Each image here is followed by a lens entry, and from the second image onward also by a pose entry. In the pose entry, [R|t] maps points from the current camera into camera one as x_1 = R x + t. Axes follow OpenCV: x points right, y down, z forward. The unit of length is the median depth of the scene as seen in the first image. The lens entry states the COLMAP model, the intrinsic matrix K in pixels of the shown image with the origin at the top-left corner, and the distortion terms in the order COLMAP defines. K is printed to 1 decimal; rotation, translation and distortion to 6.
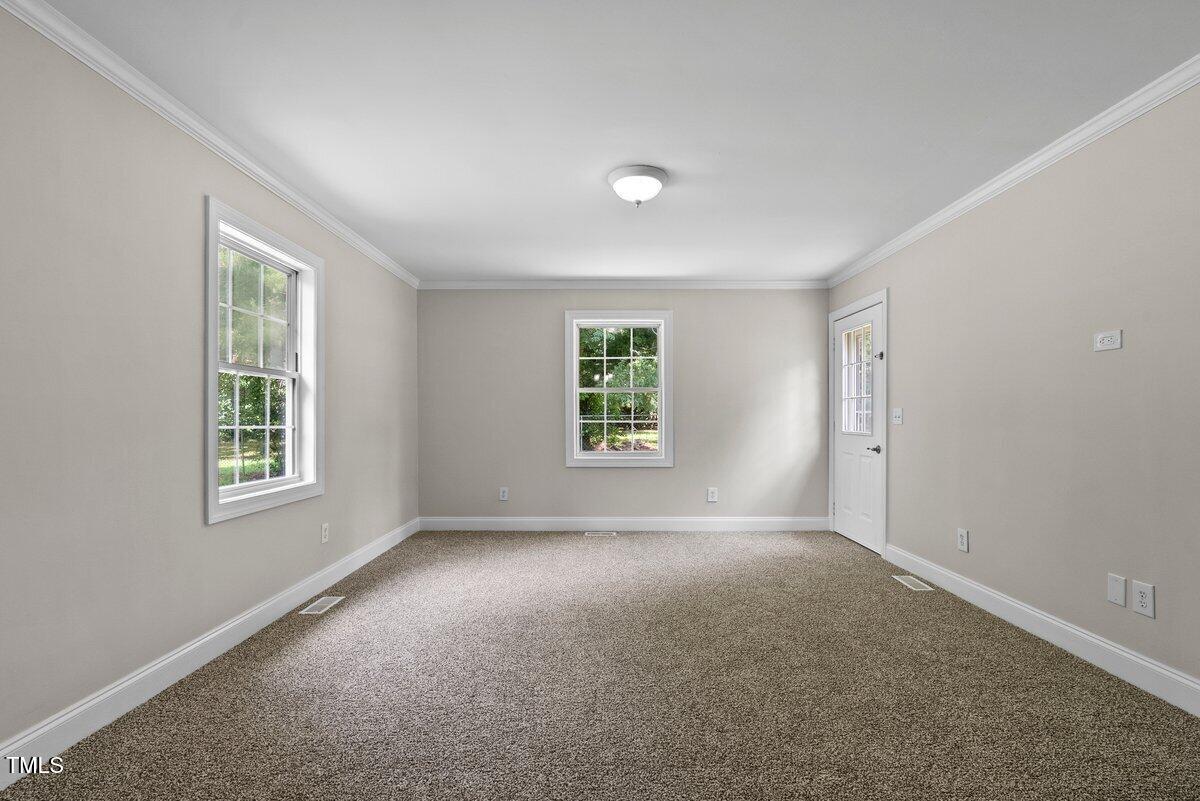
lens RADIAL K [[543.4, 0, 598.7], [0, 543.4, 406.2], [0, 0, 1]] dist [-0.001028, 0.000035]
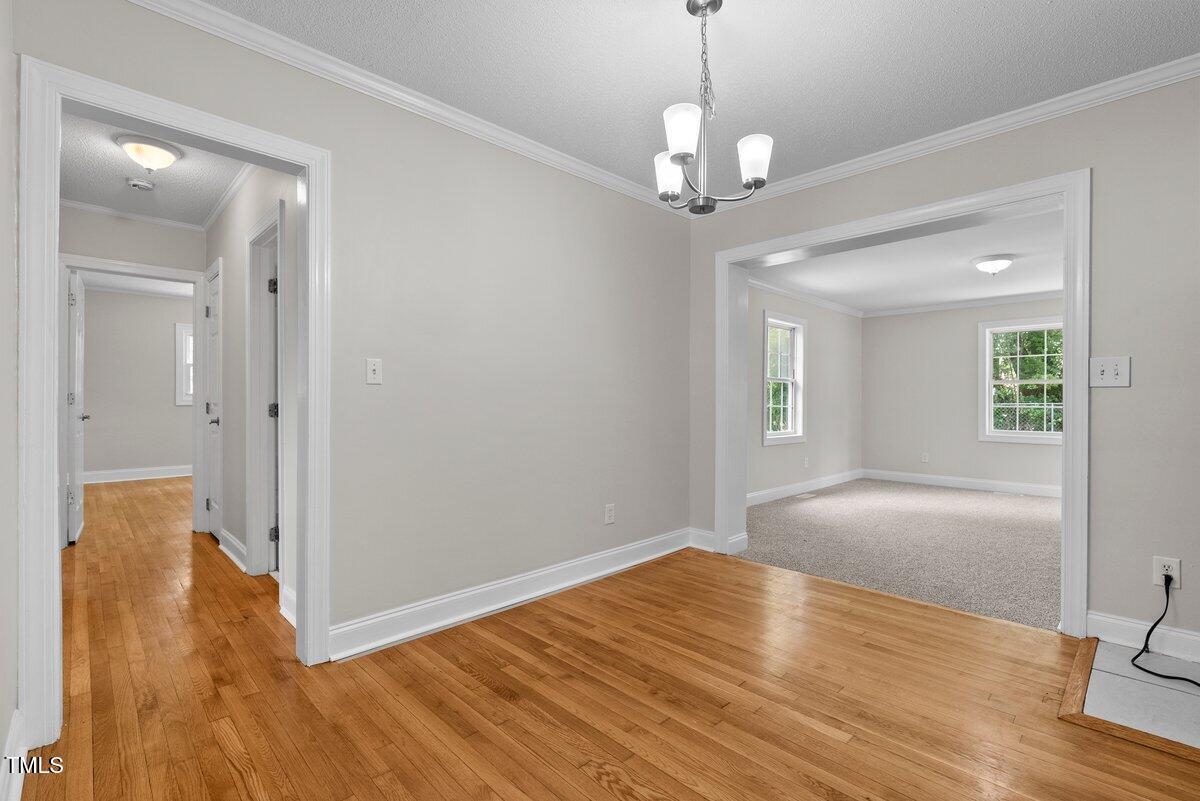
lens RADIAL K [[543.4, 0, 594.5], [0, 543.4, 400.7], [0, 0, 1]] dist [-0.001028, 0.000035]
pose [[0.699616, 0.006164, -0.714492, 0.344923], [0.002253, 0.999939, 0.010834, -0.005059], [0.714515, -0.009189, 0.699560, -0.887301]]
